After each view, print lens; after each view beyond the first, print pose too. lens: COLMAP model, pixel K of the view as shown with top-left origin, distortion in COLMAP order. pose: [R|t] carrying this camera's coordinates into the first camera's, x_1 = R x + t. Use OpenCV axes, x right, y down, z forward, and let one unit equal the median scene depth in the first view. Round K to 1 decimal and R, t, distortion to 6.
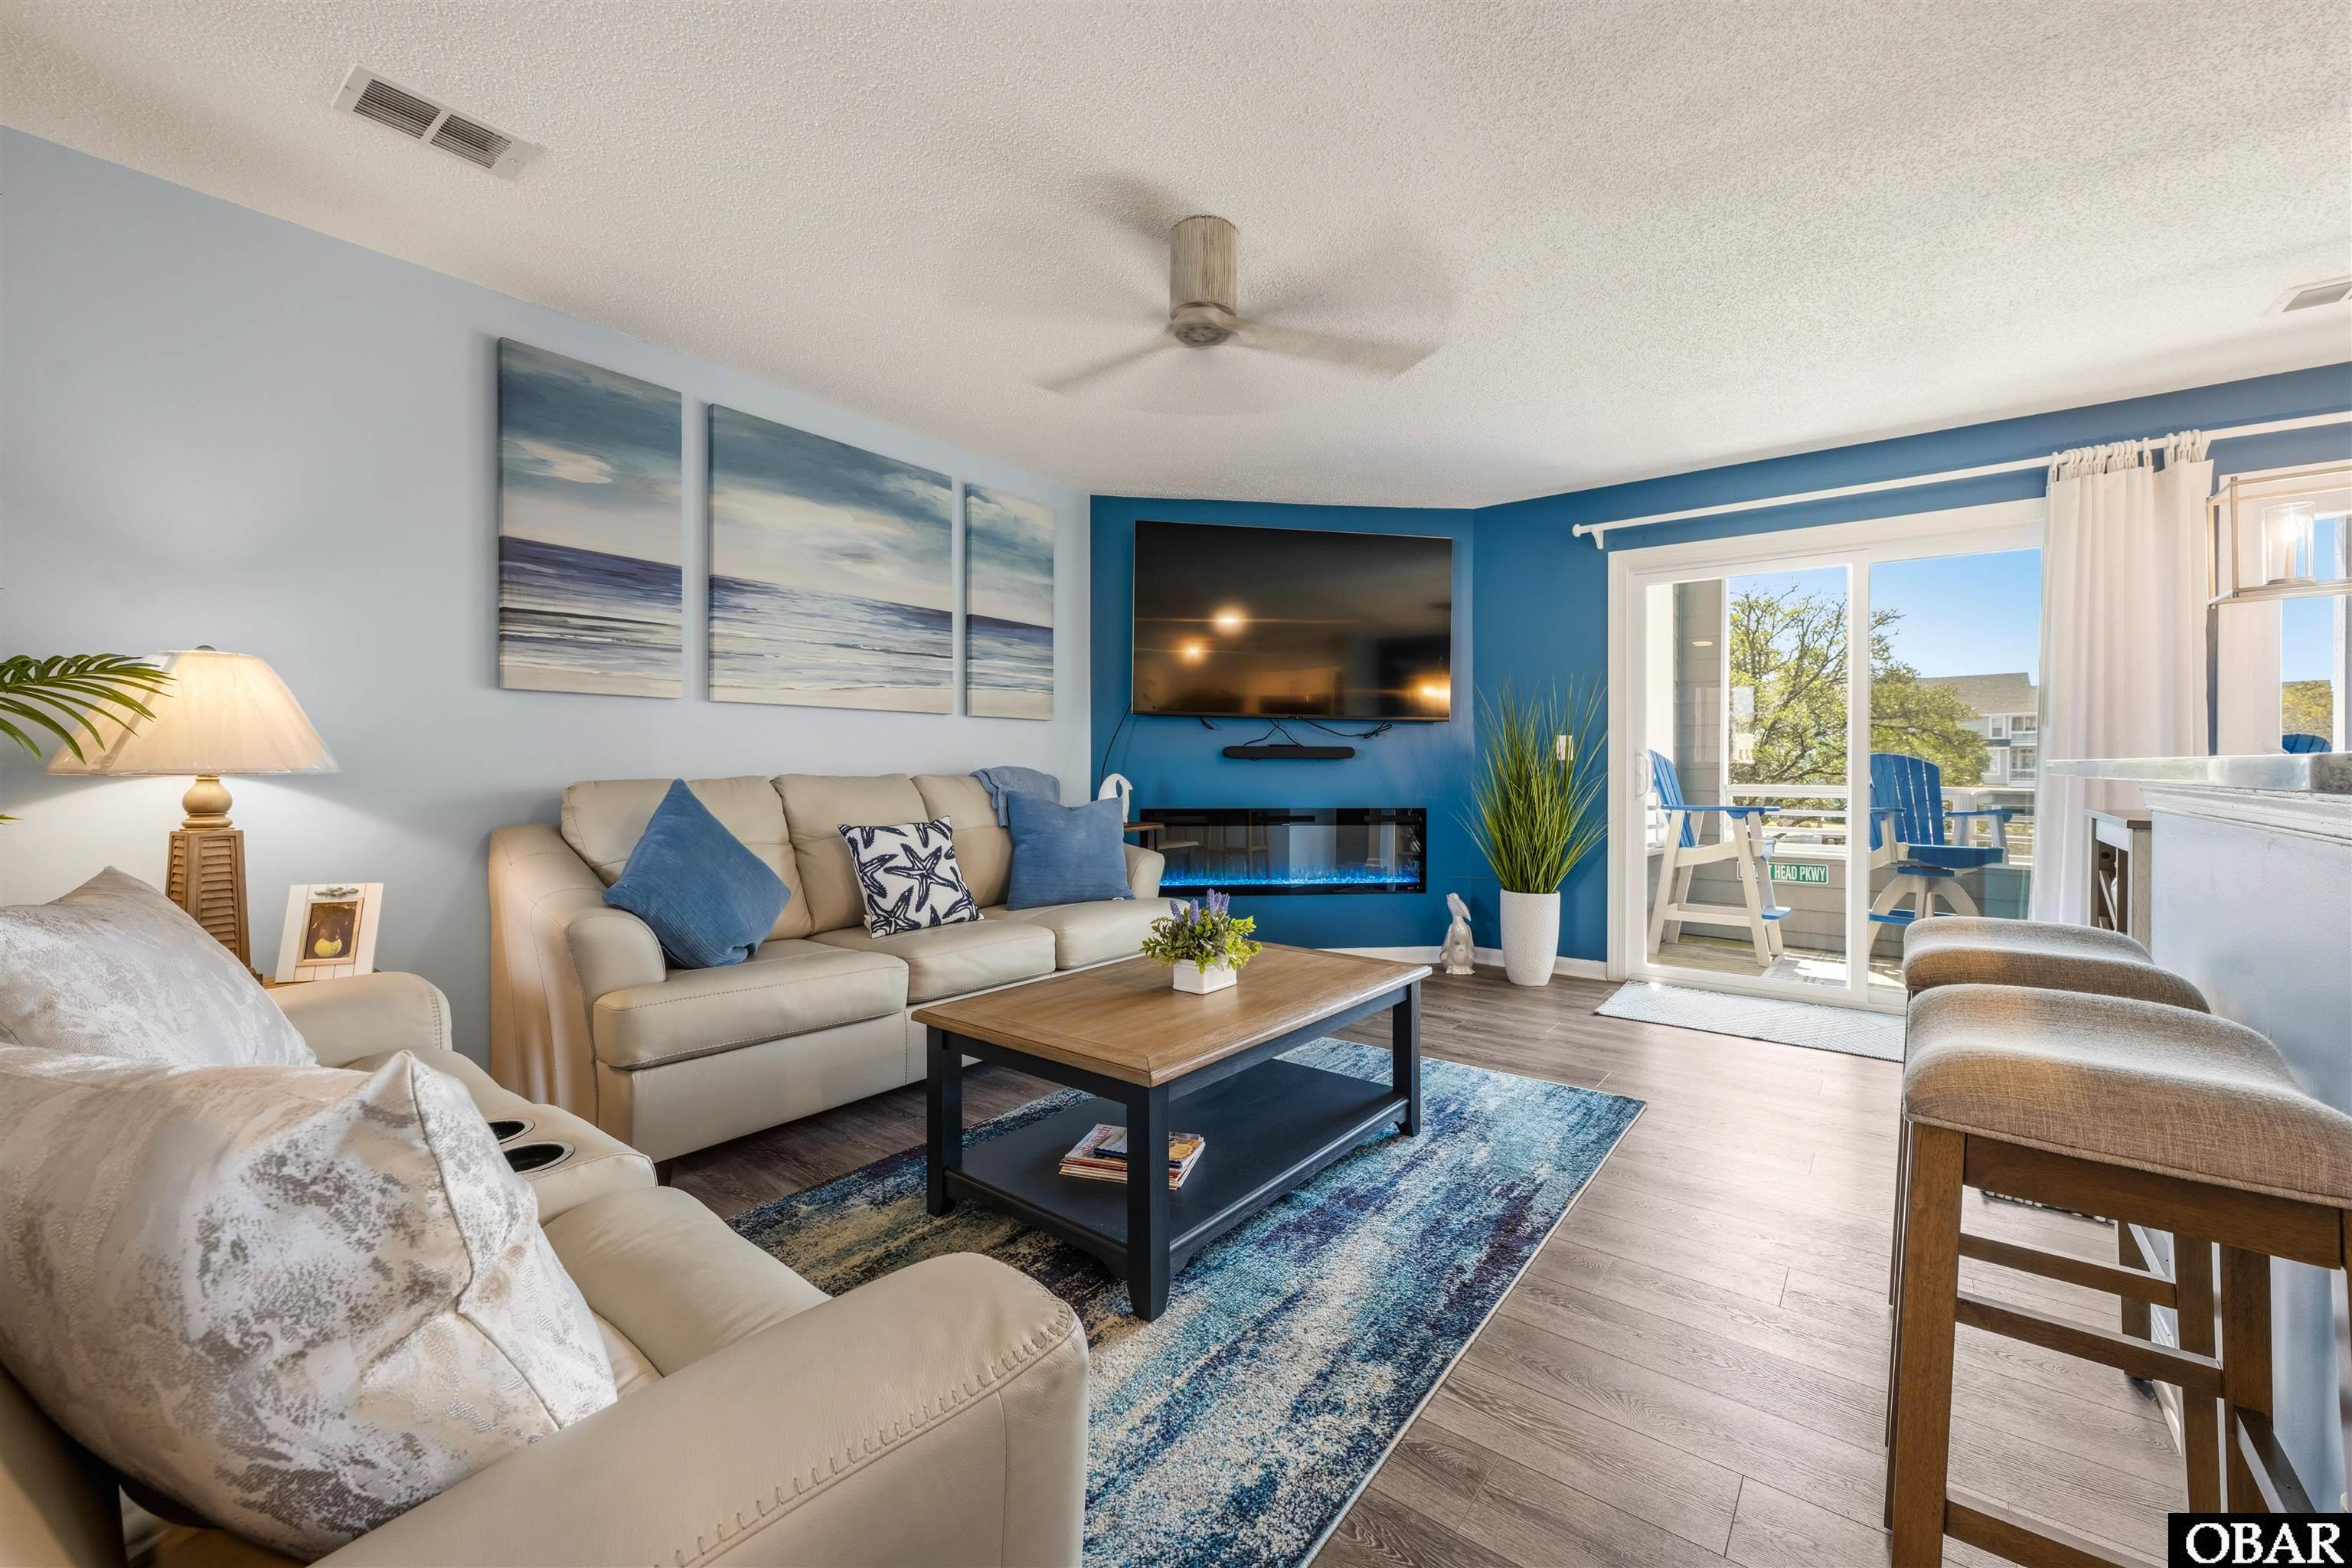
lens RADIAL K [[937.2, 0, 1177.7], [0, 937.2, 775.0], [0, 0, 1]] dist [-0.001700, 0.000371]
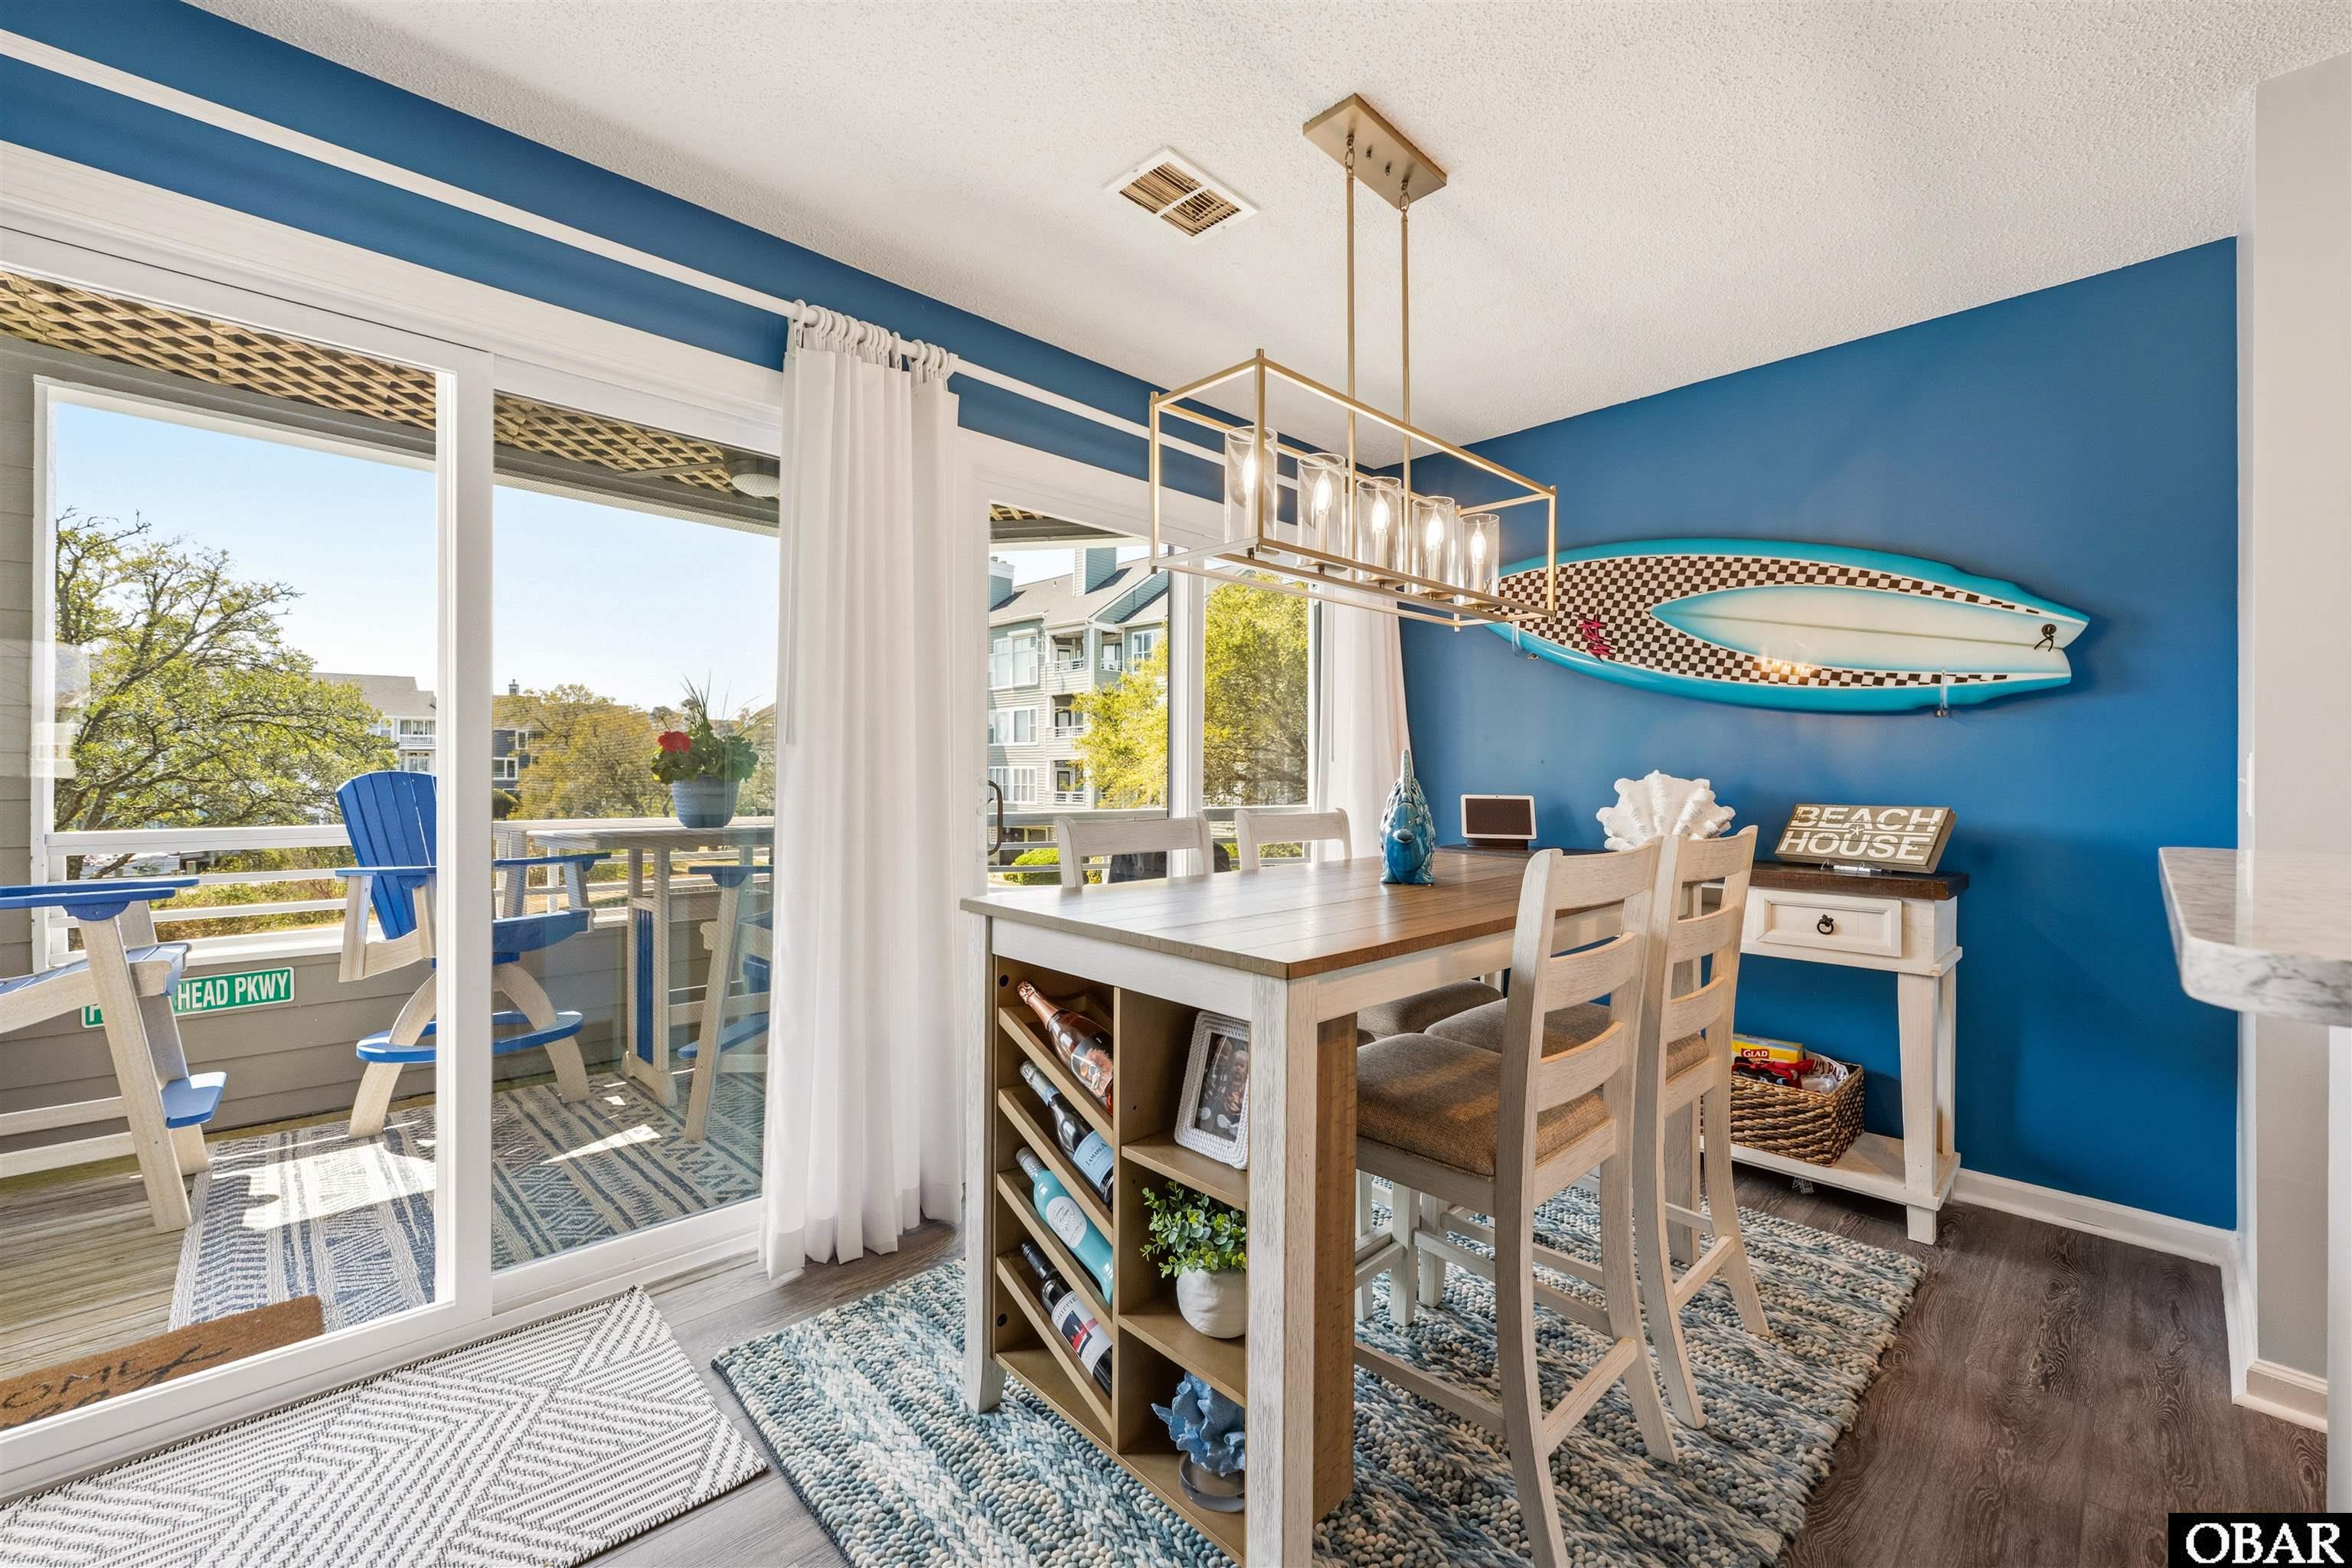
lens RADIAL K [[937.2, 0, 1177.7], [0, 937.2, 775.0], [0, 0, 1]] dist [-0.001700, 0.000371]
pose [[0.143464, -0.002645, 0.989652, 0.350410], [0.004289, 0.999989, 0.002051, -0.031269], [-0.989646, 0.003951, 0.143474, 0.645824]]
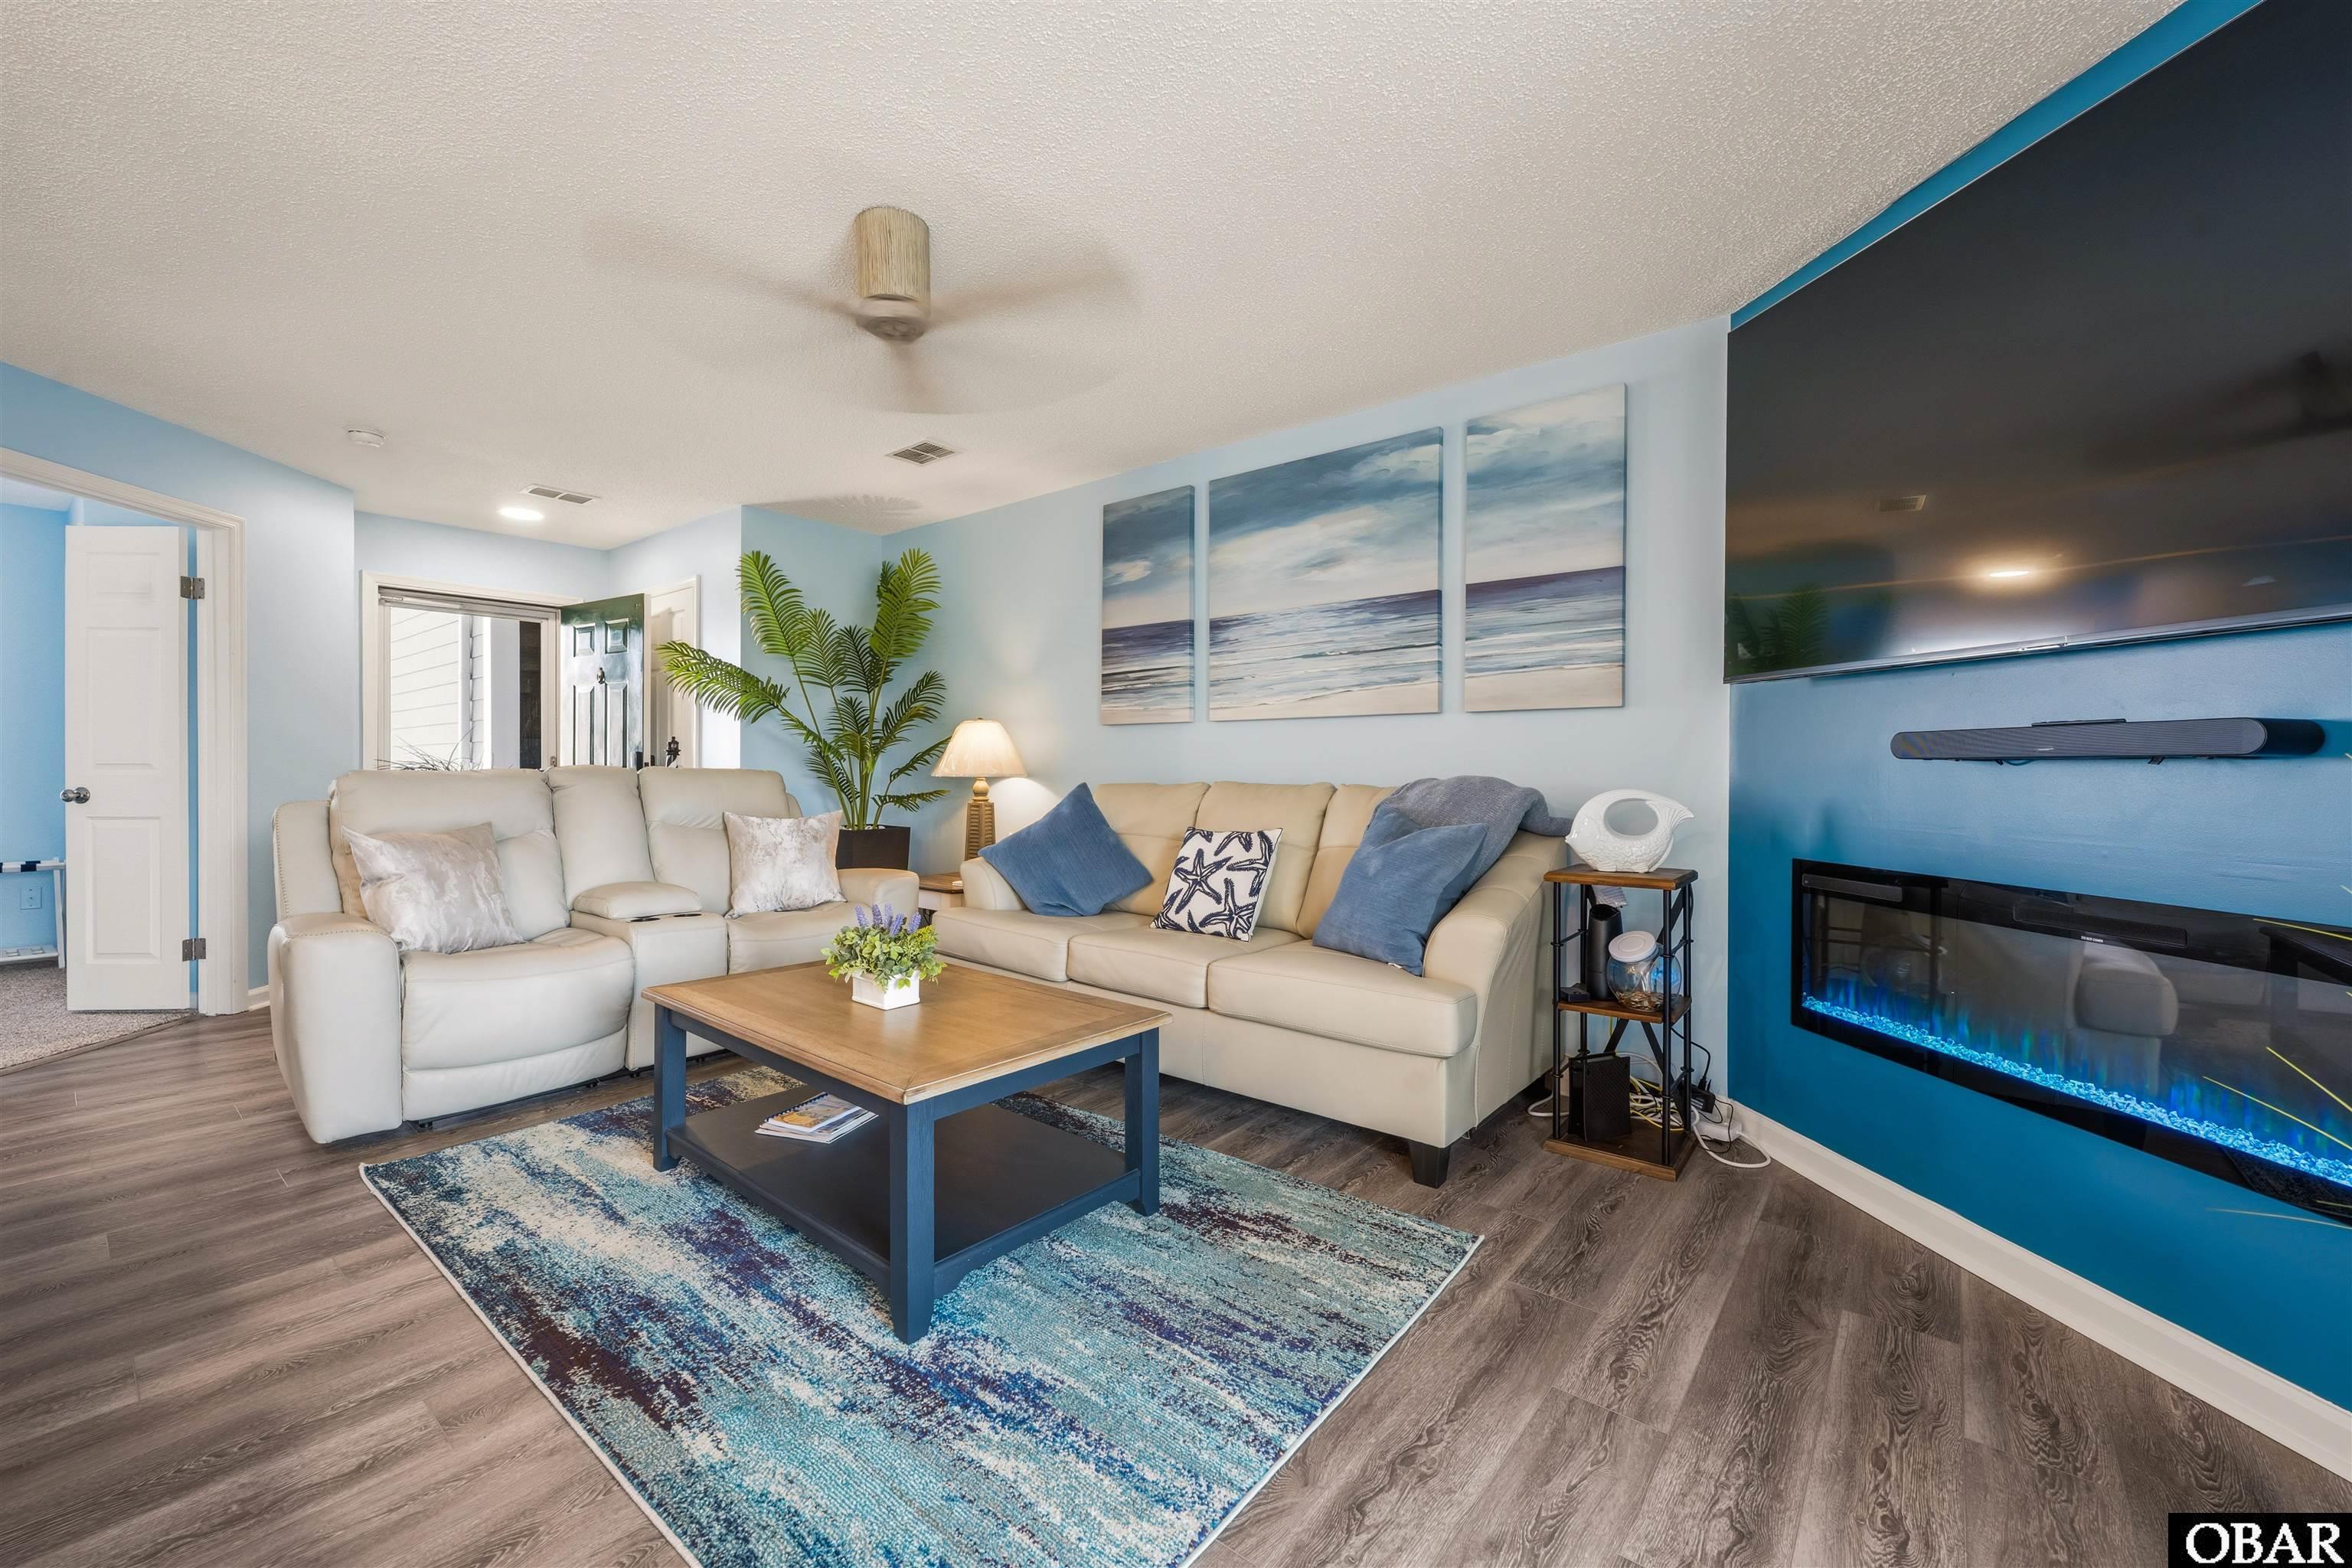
lens RADIAL K [[937.2, 0, 1177.7], [0, 937.2, 775.0], [0, 0, 1]] dist [-0.001700, 0.000371]
pose [[-0.023156, 0.002506, -0.999729, 0.703418], [-0.014166, 0.999896, 0.002834, -0.010563], [0.999631, 0.014228, -0.023118, 0.938280]]
